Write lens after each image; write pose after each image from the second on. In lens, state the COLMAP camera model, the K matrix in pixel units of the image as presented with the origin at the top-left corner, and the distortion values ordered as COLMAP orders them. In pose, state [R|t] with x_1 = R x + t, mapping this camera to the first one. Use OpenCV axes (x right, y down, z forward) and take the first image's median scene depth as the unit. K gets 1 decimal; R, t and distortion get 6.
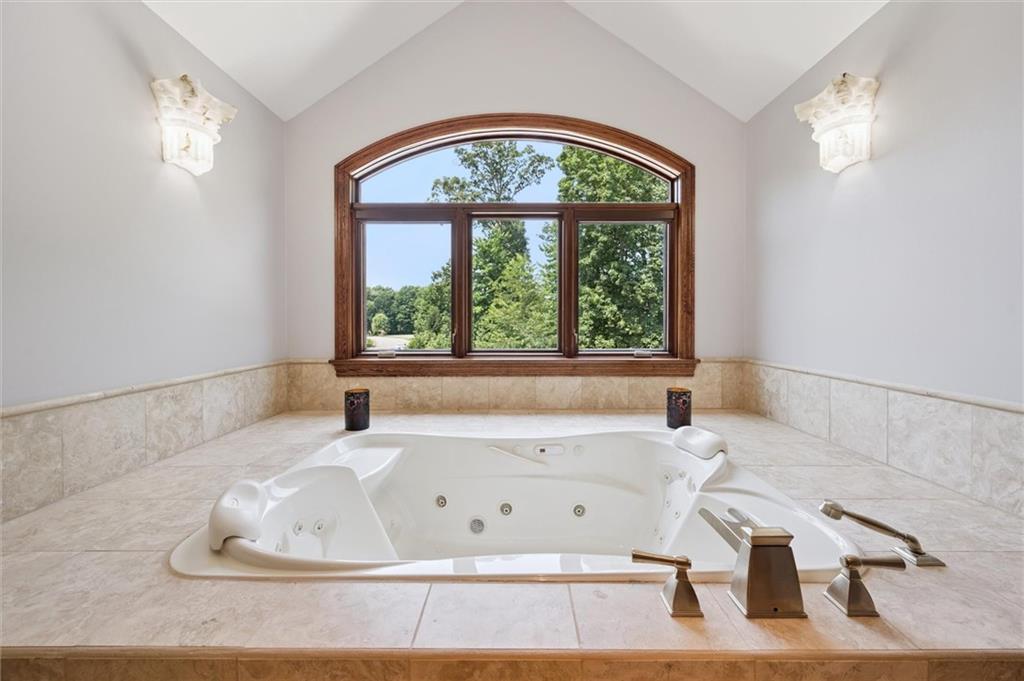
lens RADIAL K [[418.7, 0, 511.5], [0, 418.7, 315.9], [0, 0, 1]] dist [0.001297, 0.000260]
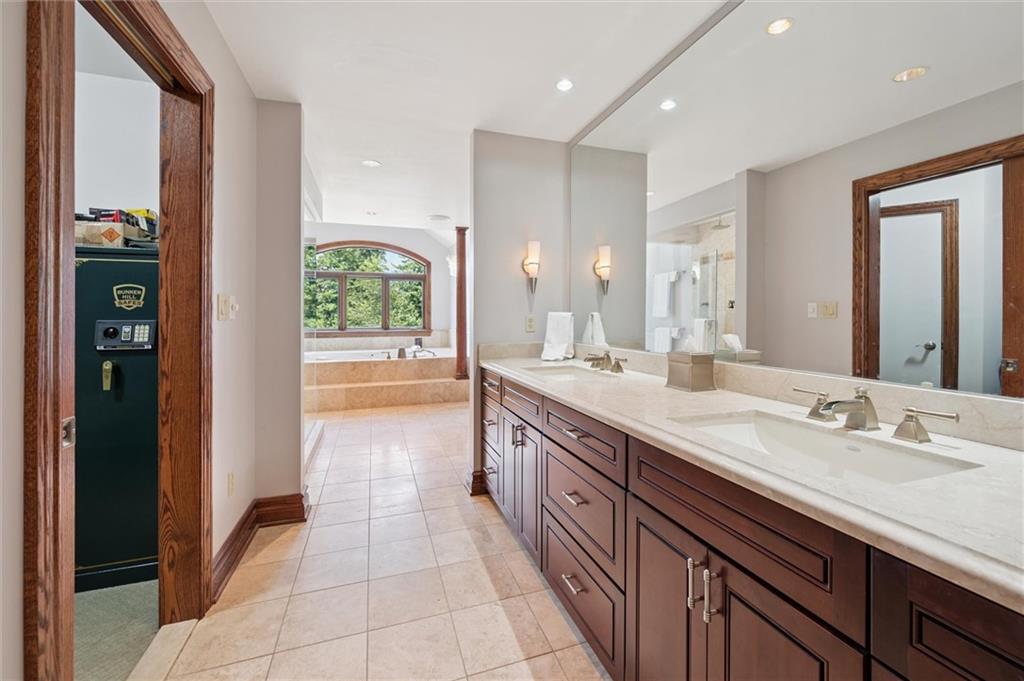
lens RADIAL K [[418.7, 0, 511.5], [0, 418.7, 315.9], [0, 0, 1]] dist [0.001297, 0.000260]
pose [[0.945251, -0.002362, 0.326335, 0.022958], [0.000042, 0.999975, 0.007118, -0.010151], [-0.326344, -0.006715, 0.945227, -1.834761]]
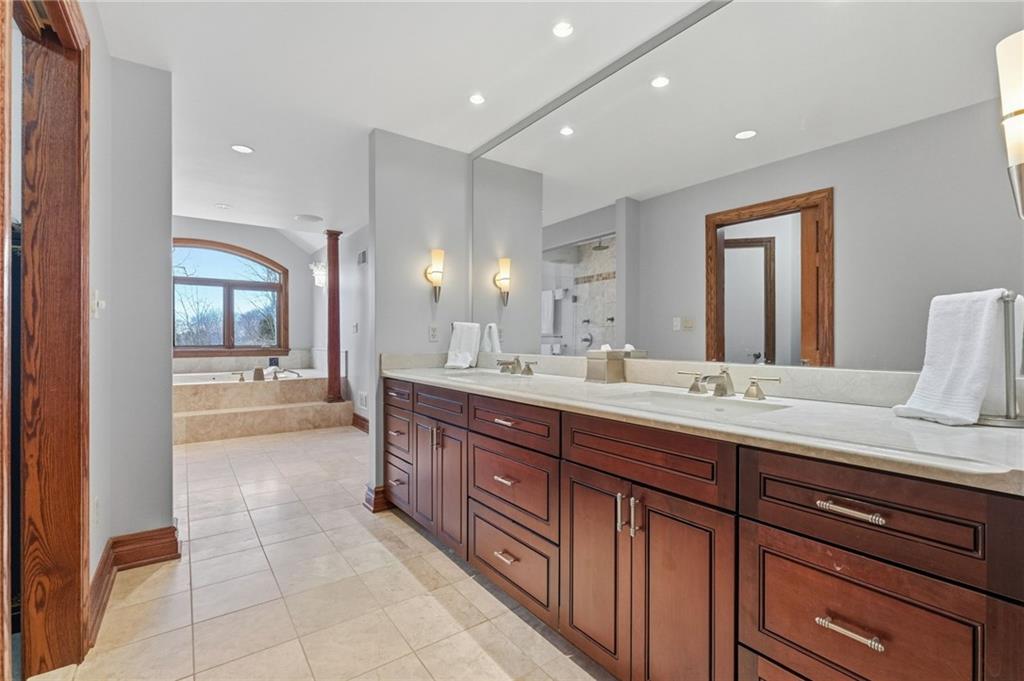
lens RADIAL K [[459.7, 0, 510.9], [0, 459.7, 336.2], [0, 0, 1]] dist [-0.004980, -0.000334]
pose [[0.807163, 0.004117, 0.590314, -0.093150], [-0.005986, 0.999981, 0.001210, 0.019229], [-0.590298, -0.004510, 0.807173, -1.879096]]
